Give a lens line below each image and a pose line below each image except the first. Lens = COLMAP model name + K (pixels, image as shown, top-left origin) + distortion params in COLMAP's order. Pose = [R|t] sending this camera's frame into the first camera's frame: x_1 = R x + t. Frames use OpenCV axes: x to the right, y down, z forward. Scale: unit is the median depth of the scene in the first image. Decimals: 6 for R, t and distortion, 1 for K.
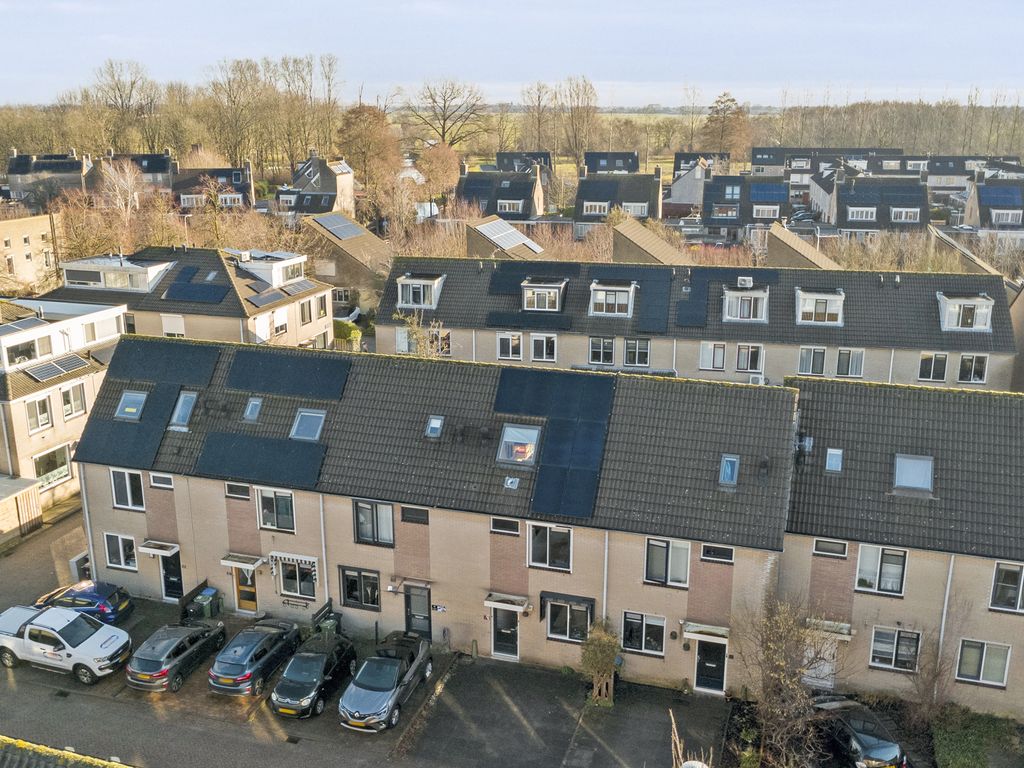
lens RADIAL K [[999.8, 0, 511.4], [0, 999.8, 382.1], [0, 0, 1]] dist [0.017068, 0.000000]
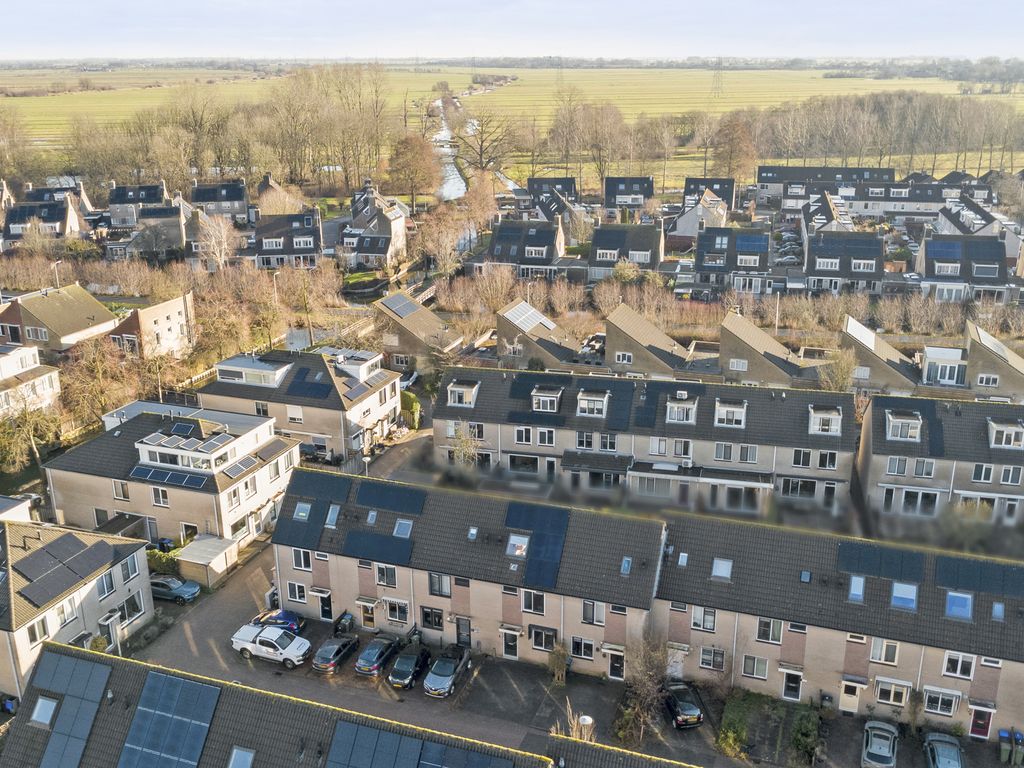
lens RADIAL K [[999.8, 0, 506.7], [0, 999.8, 383.5], [0, 0, 1]] dist [0.017068, 0.000000]
pose [[0.999034, 0.002328, -0.043886, 0.061619], [0.000076, 0.998503, 0.054706, -0.308317], [0.043948, -0.054656, 0.997538, -0.761860]]
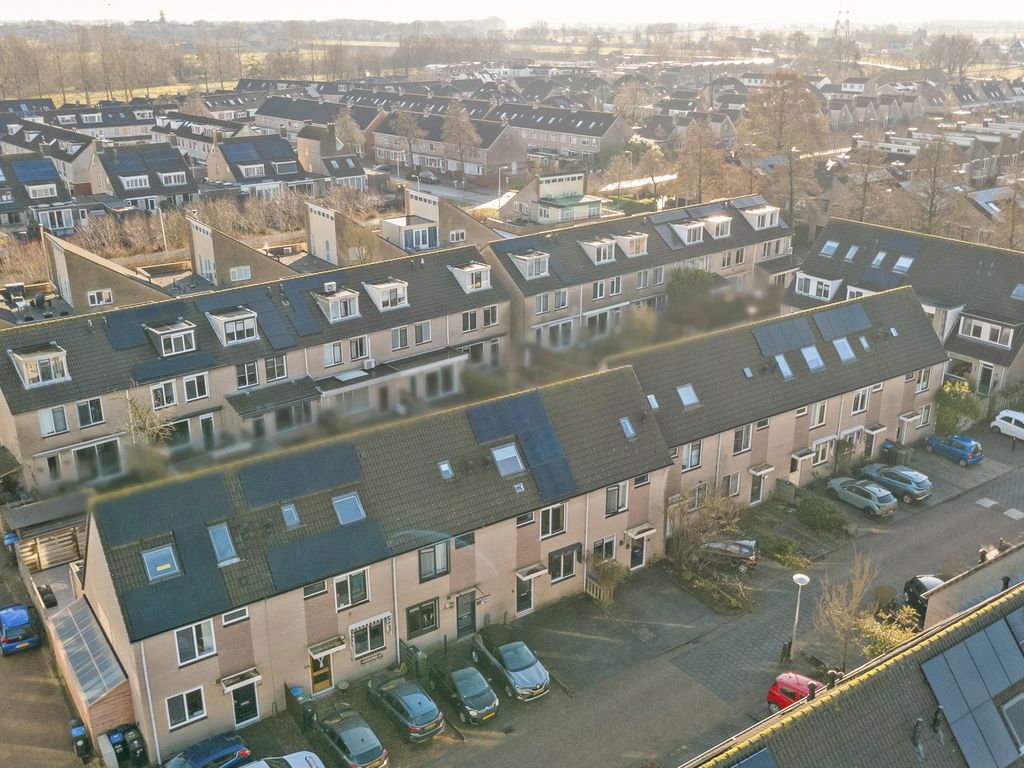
lens RADIAL K [[999.8, 0, 508.9], [0, 999.8, 384.5], [0, 0, 1]] dist [0.017068, 0.000000]
pose [[0.606794, -0.276980, 0.745039, -0.866944], [0.212768, 0.959717, 0.183502, -0.252113], [-0.765853, 0.047173, 0.641283, 0.125178]]
